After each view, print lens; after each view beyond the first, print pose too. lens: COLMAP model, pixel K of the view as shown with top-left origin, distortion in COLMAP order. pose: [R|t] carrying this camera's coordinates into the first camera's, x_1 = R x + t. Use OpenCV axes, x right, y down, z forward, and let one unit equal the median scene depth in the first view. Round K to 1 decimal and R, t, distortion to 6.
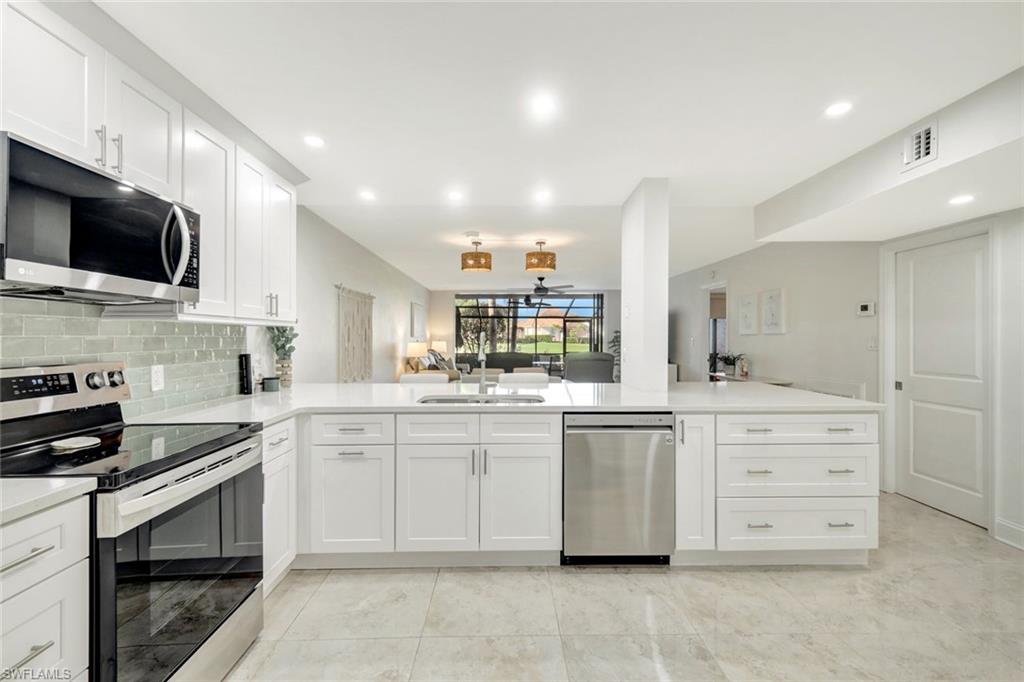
lens RADIAL K [[437.2, 0, 513.5], [0, 437.2, 338.6], [0, 0, 1]] dist [0.001869, 0.000537]
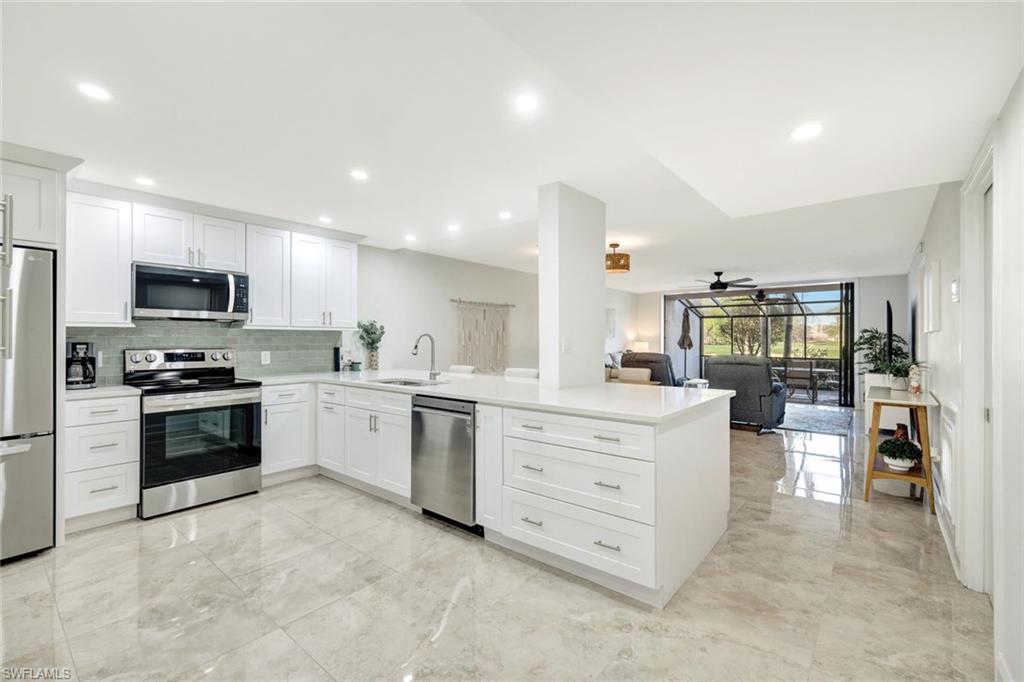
lens RADIAL K [[437.2, 0, 546.7], [0, 437.2, 337.0], [0, 0, 1]] dist [0.001869, 0.000537]
pose [[0.777523, -0.002635, -0.628849, 1.222194], [-0.001912, 0.999977, -0.006554, 0.005611], [0.628852, 0.006299, 0.777500, 0.226919]]
